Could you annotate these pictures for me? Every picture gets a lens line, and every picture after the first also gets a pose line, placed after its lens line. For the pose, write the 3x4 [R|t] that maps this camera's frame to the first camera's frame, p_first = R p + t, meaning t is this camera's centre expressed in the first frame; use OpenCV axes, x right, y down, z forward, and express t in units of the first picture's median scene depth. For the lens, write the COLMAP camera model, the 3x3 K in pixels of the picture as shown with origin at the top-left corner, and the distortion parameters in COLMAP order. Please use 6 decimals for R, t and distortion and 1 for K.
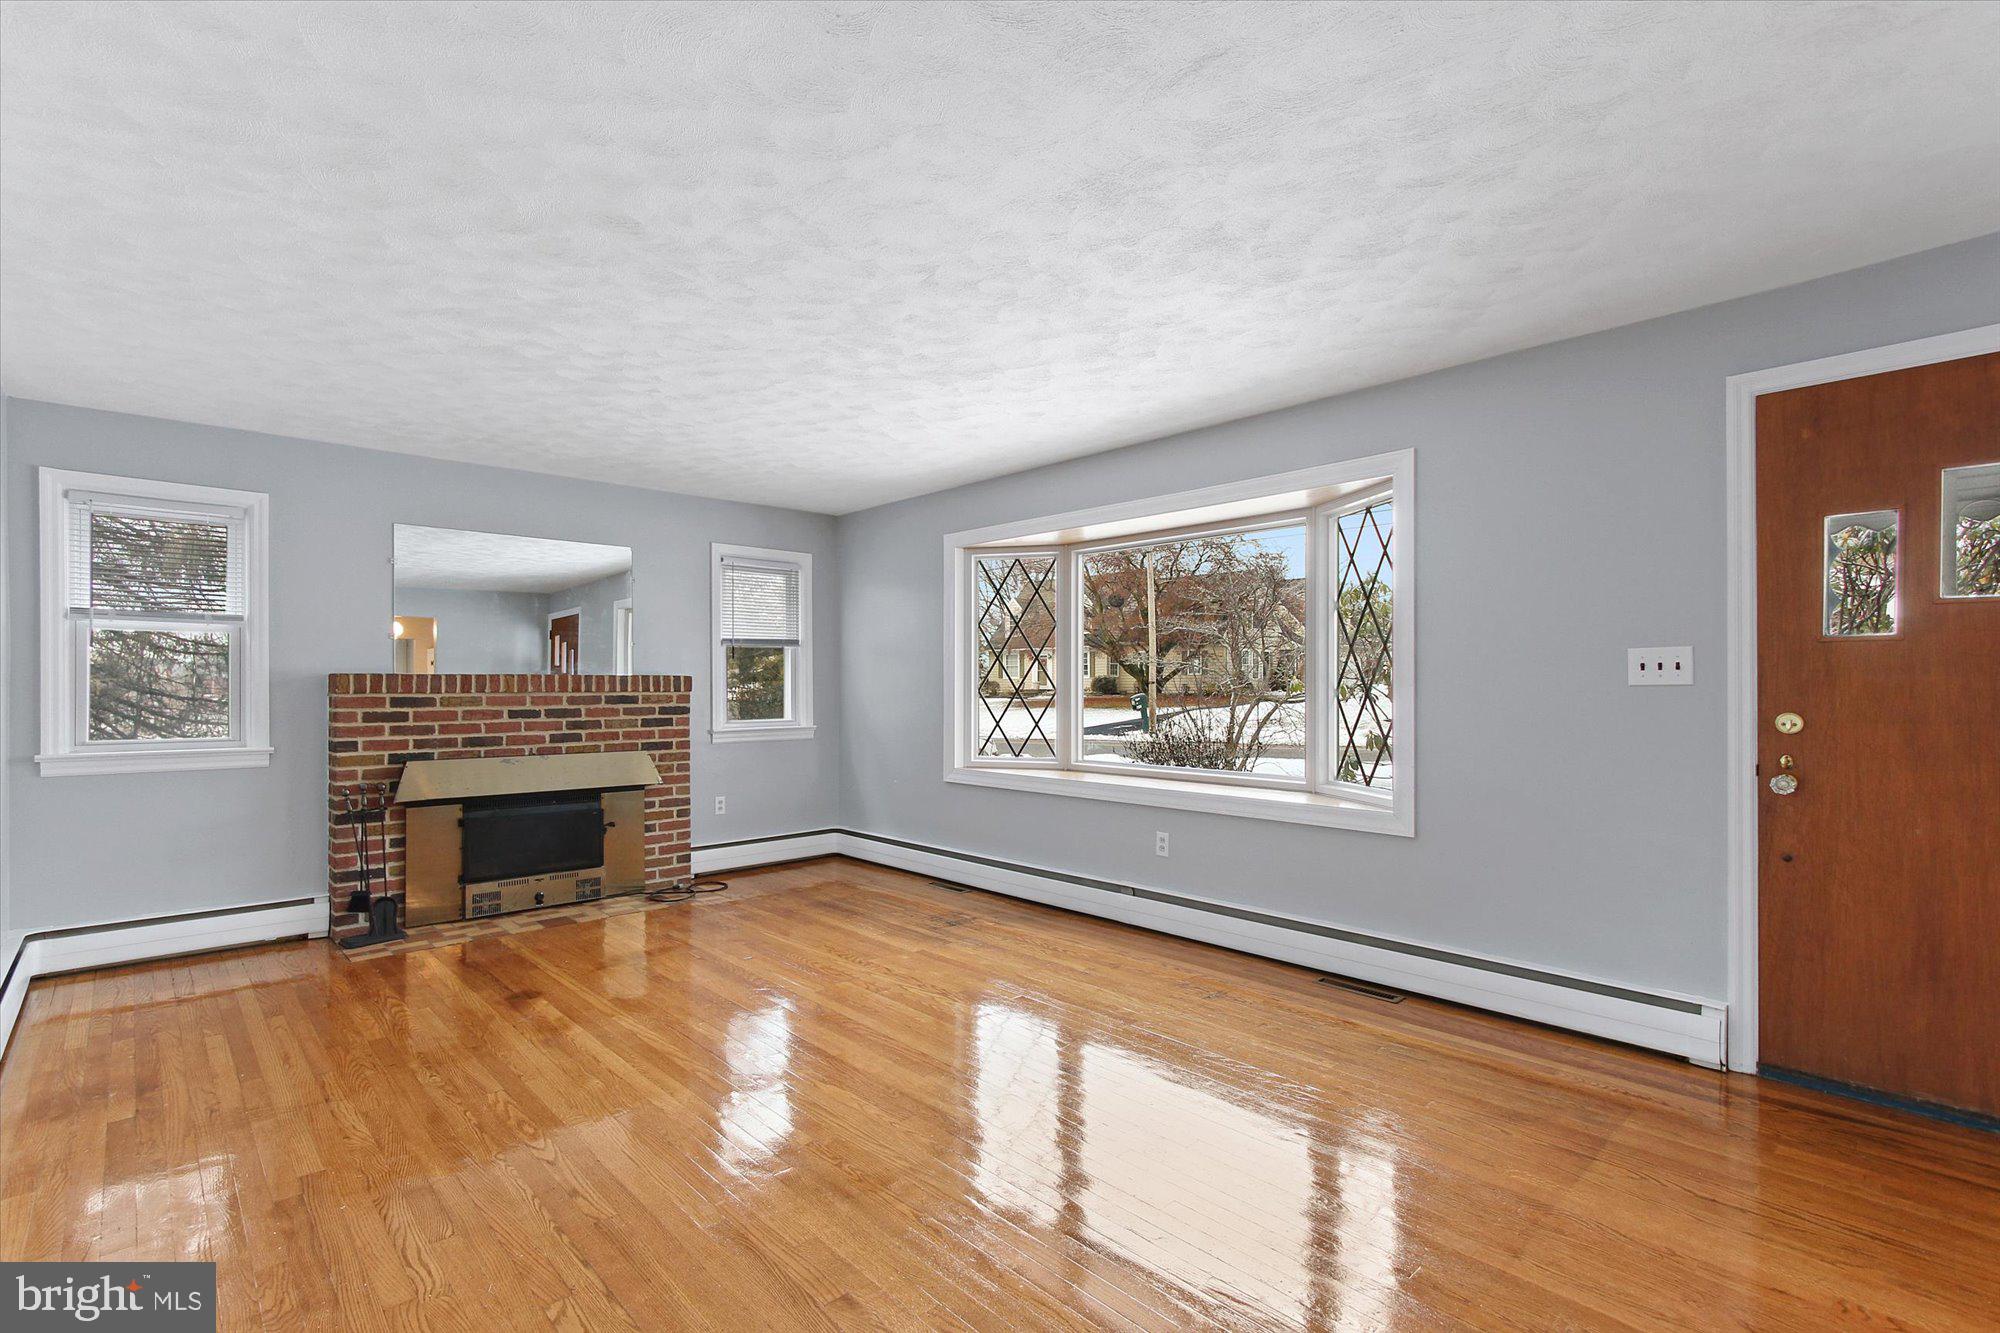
lens RADIAL K [[912.5, 0, 987.3], [0, 912.5, 672.3], [0, 0, 1]] dist [-0.001261, 0.001719]
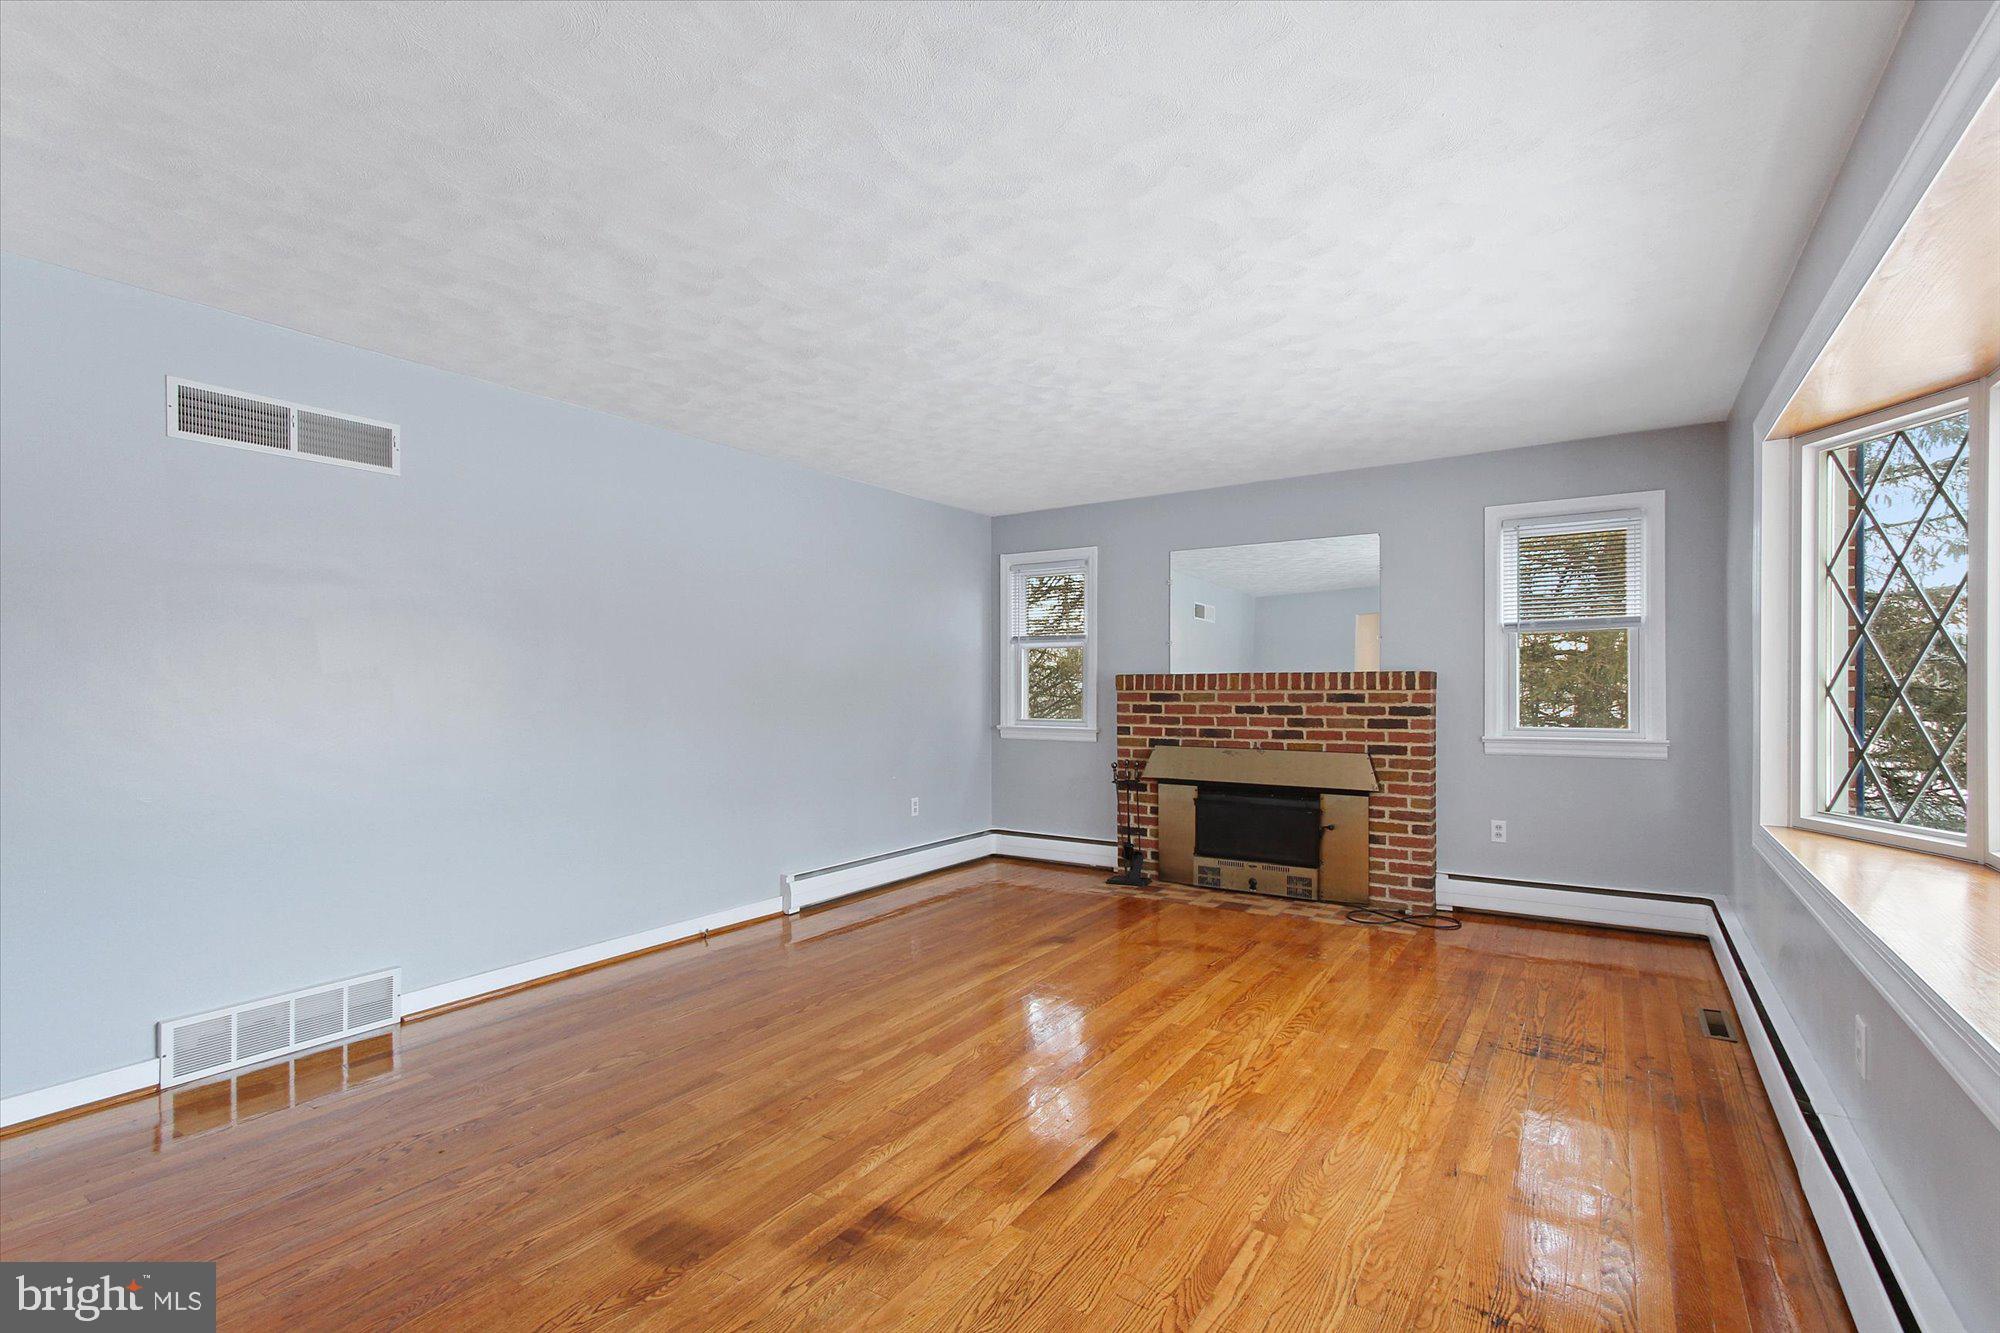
lens RADIAL K [[932.2, 0, 985.0], [0, 932.2, 681.4], [0, 0, 1]] dist [-0.000873, 0.000068]
pose [[0.219946, -0.003479, -0.975506, 0.496747], [0.019009, 0.999819, 0.000720, 0.005624], [0.975327, -0.018702, 0.219973, 0.460793]]
